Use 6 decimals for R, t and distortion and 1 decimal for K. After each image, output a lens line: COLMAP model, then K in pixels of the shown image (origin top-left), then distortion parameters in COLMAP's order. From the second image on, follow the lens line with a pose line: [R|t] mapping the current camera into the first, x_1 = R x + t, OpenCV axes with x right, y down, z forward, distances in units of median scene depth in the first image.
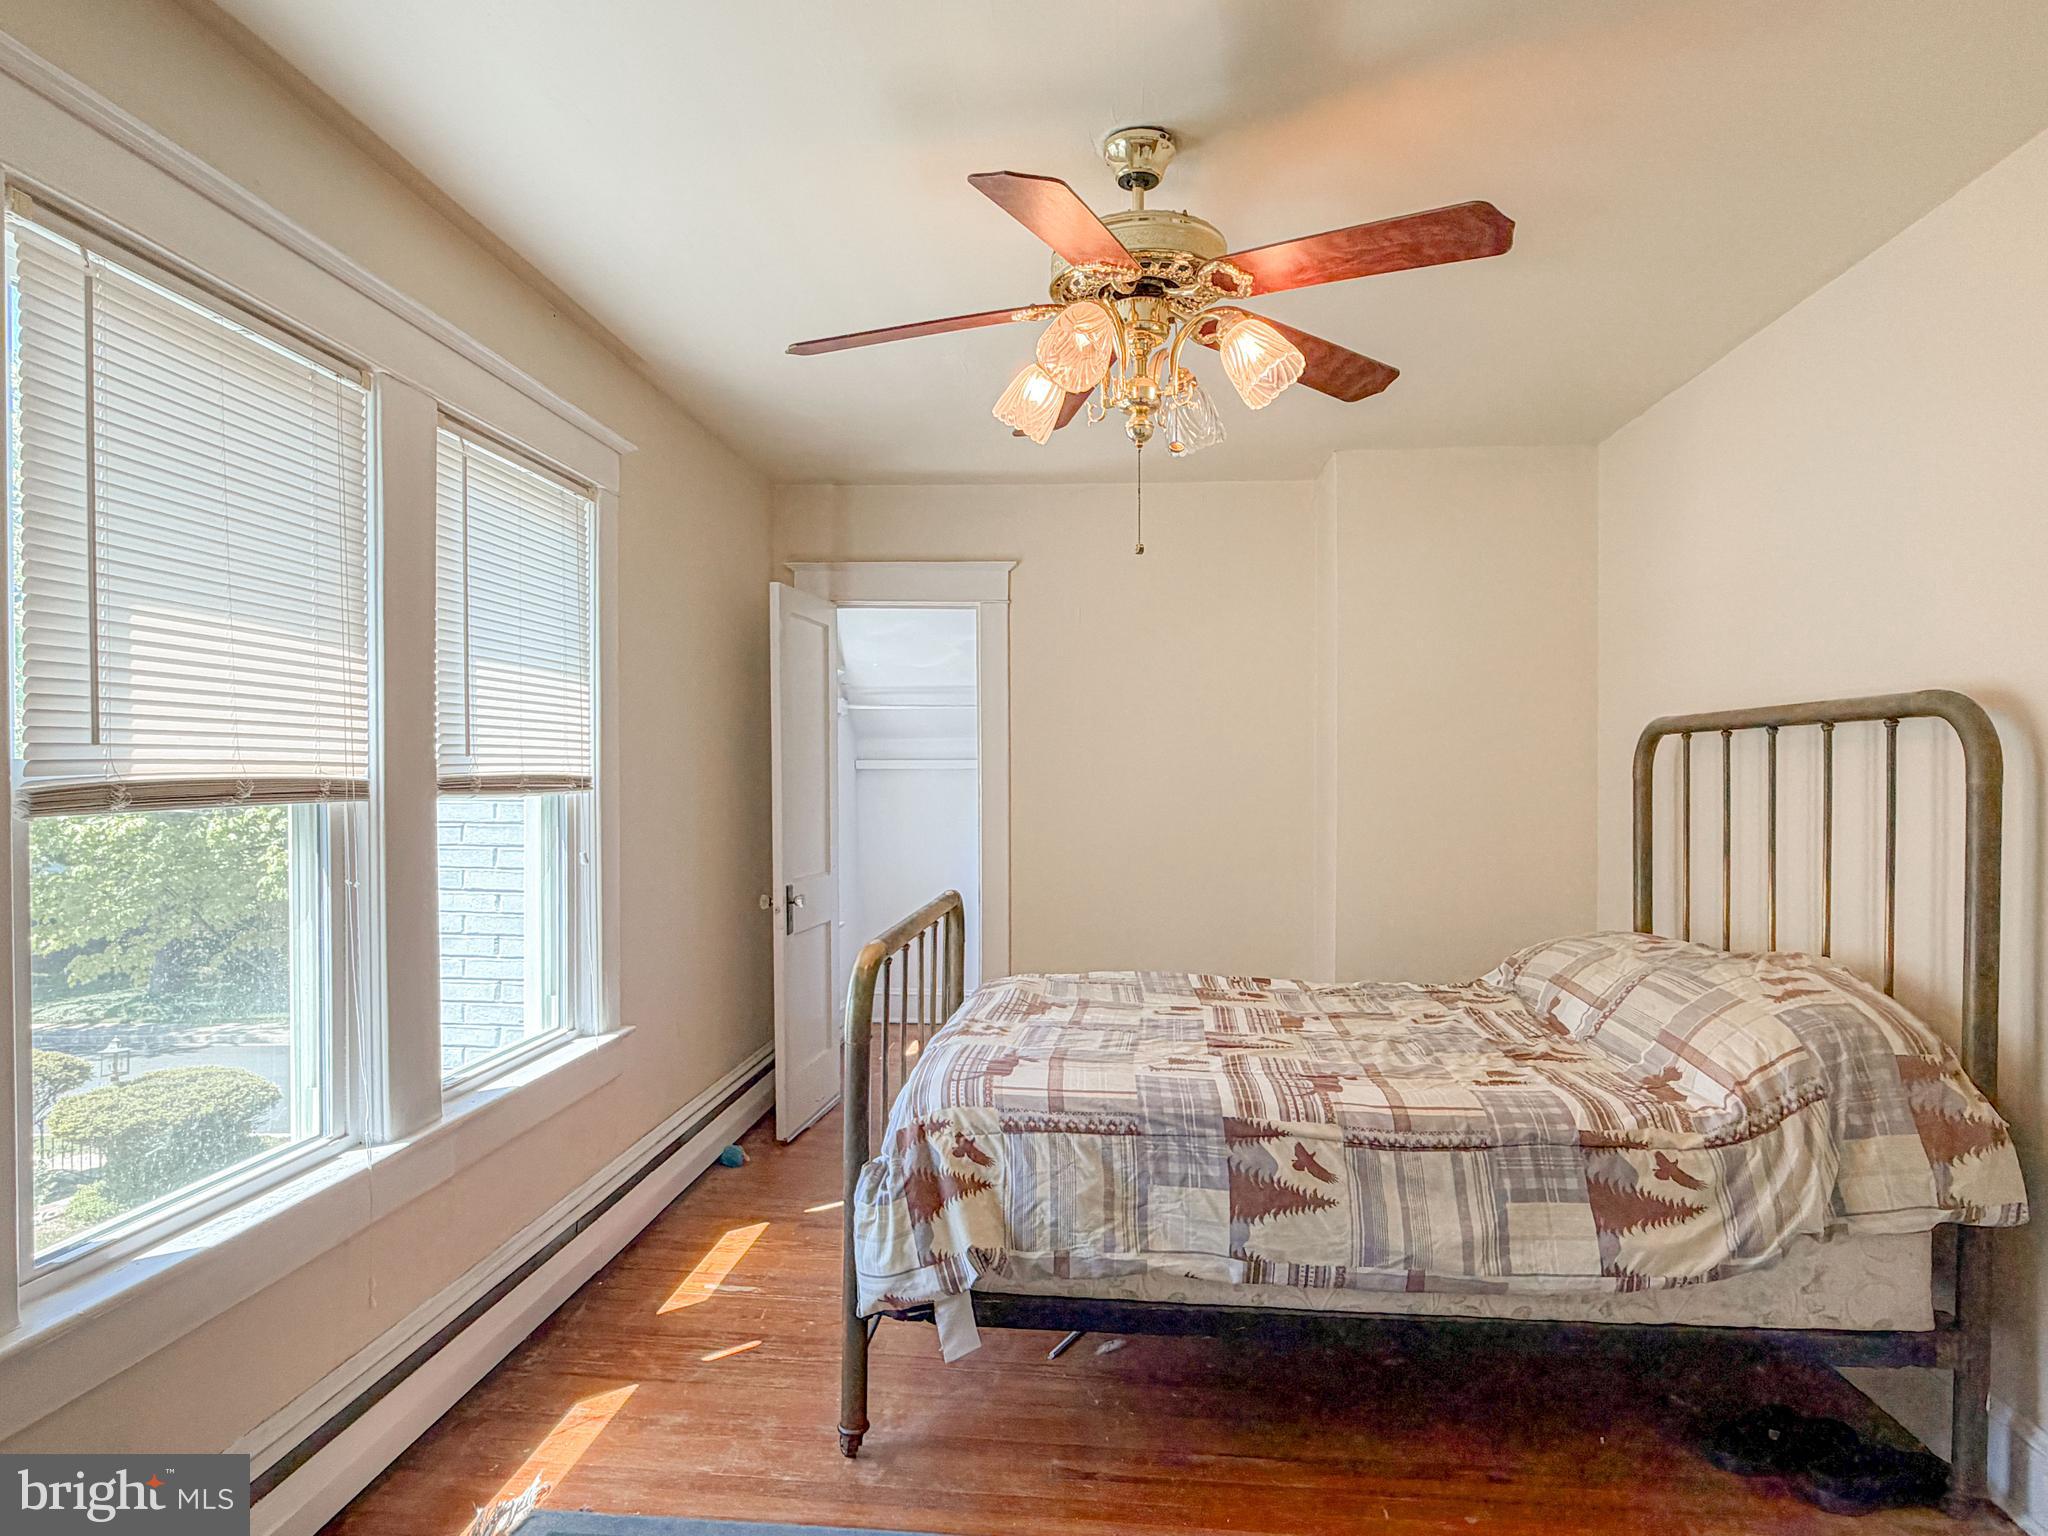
lens RADIAL K [[1158.3, 0, 1015.4], [0, 1158.3, 780.3], [0, 0, 1]] dist [-0.000393, 0.004162]
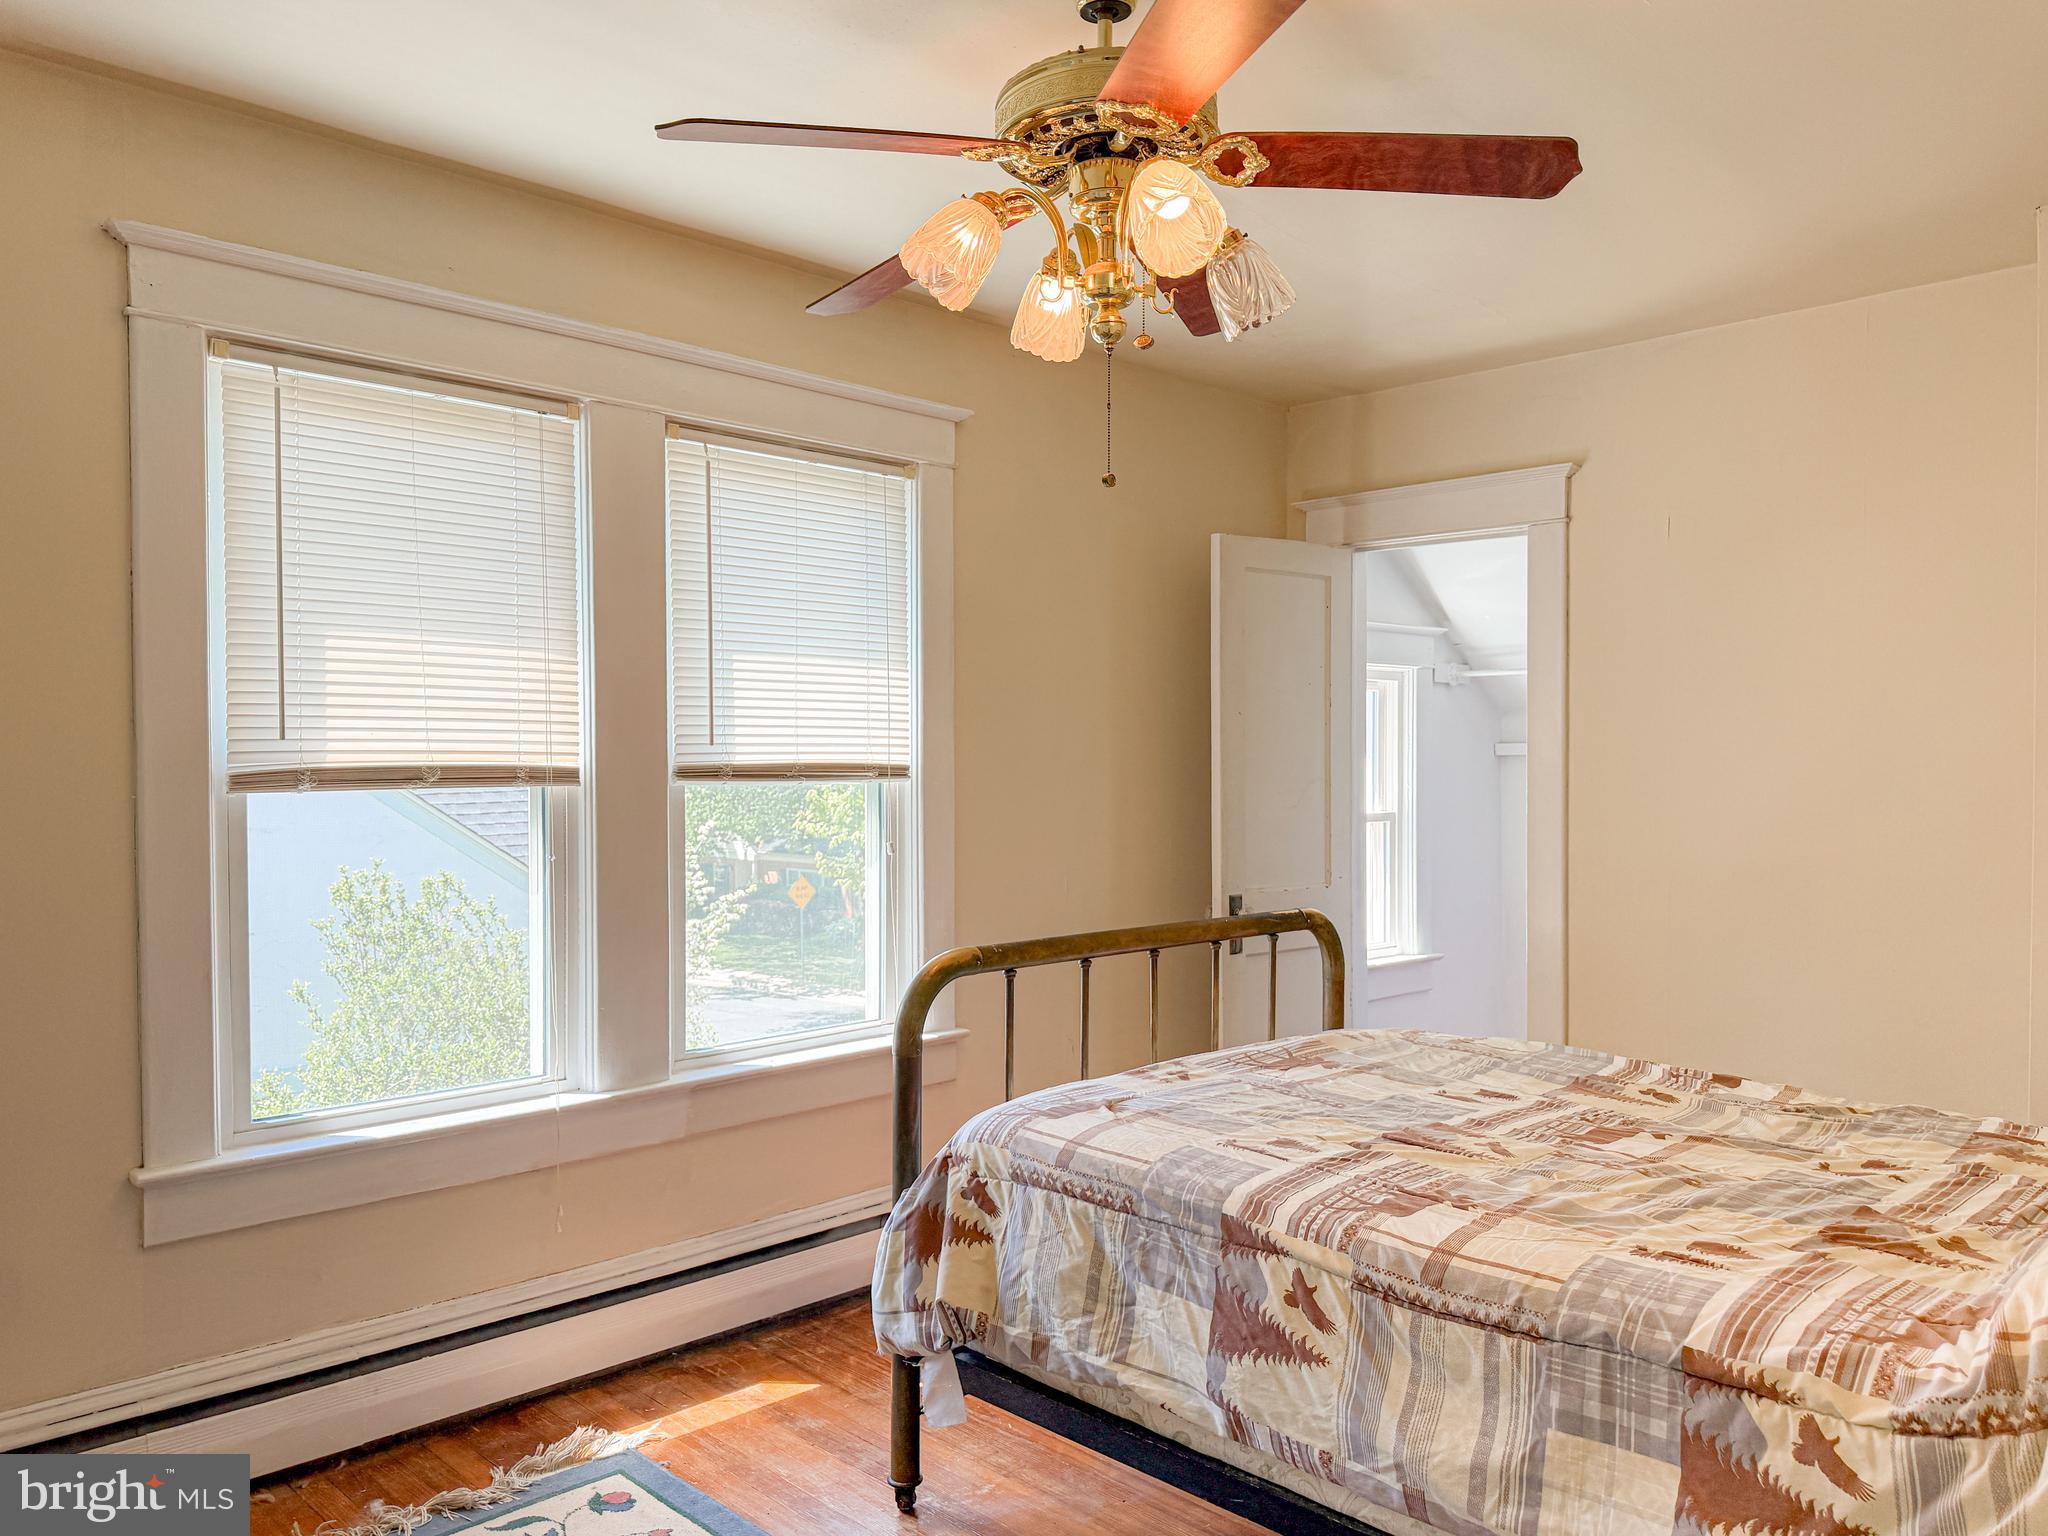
lens RADIAL K [[1472.4, 0, 1033.6], [0, 1472.4, 787.1], [0, 0, 1]] dist [0.056426, -0.070025]
pose [[0.765236, 0.009369, -0.643682, 0.714554], [-0.002607, 0.999931, 0.011455, 0.001335], [0.643745, -0.007088, 0.765207, 0.185209]]
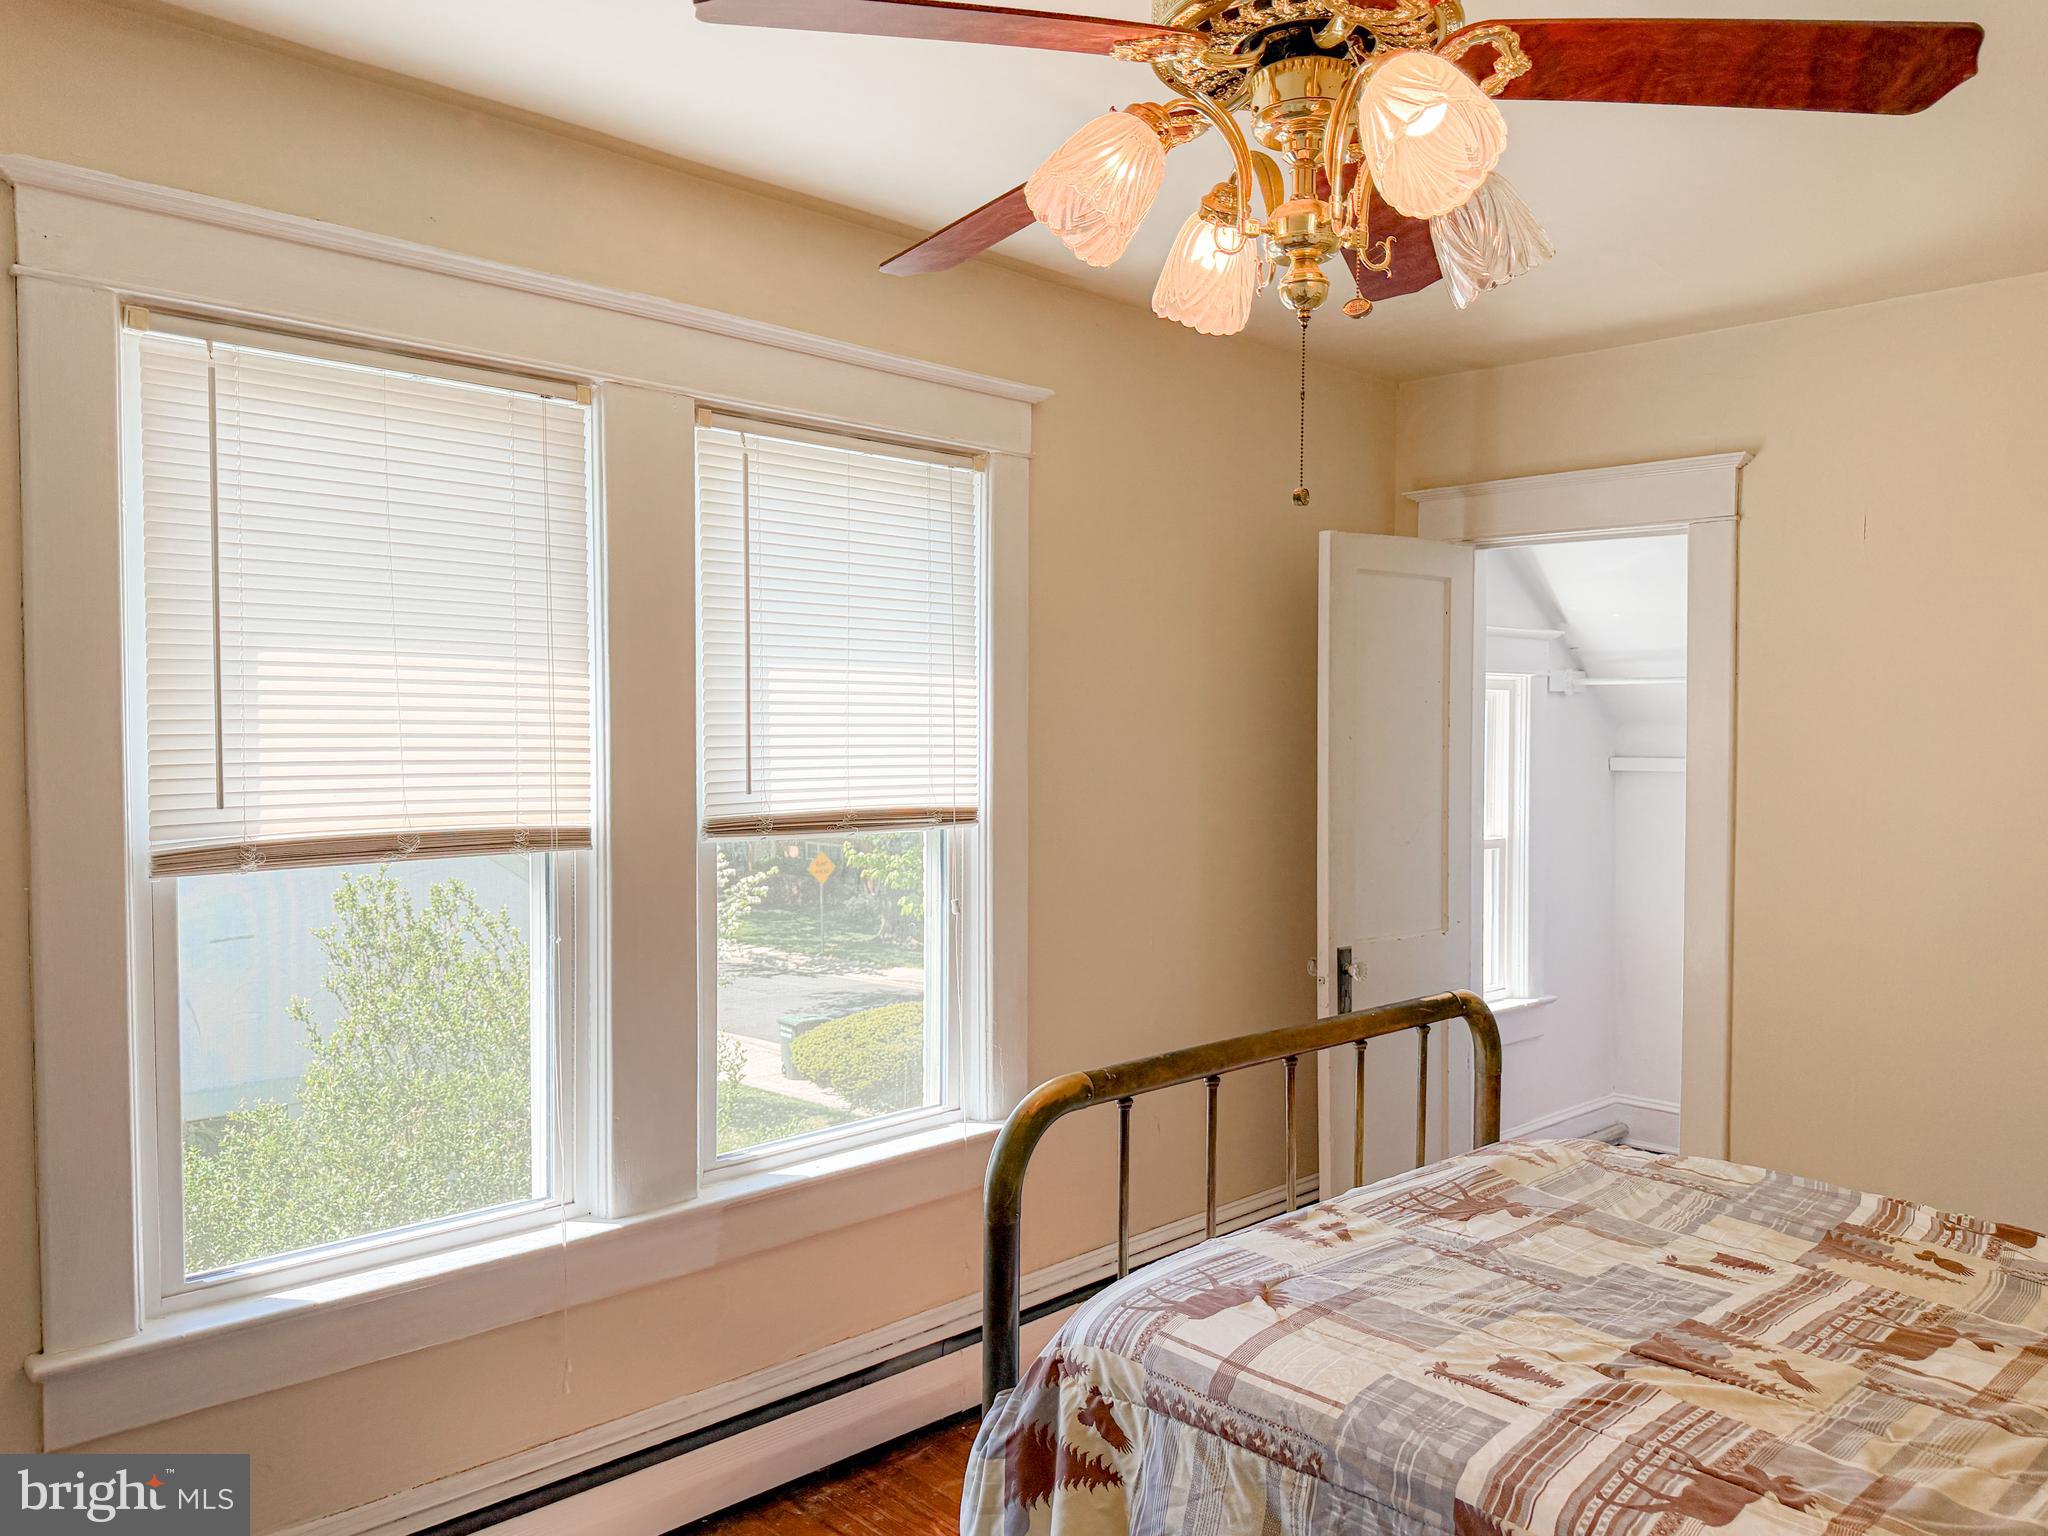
lens RADIAL K [[1472.4, 0, 1036.0], [0, 1472.4, 774.8], [0, 0, 1]] dist [0.056426, -0.070025]
pose [[0.758478, 0.020700, -0.651370, 0.491247], [-0.006753, 0.999691, 0.023907, -0.073787], [0.651663, -0.013734, 0.758384, 0.336587]]
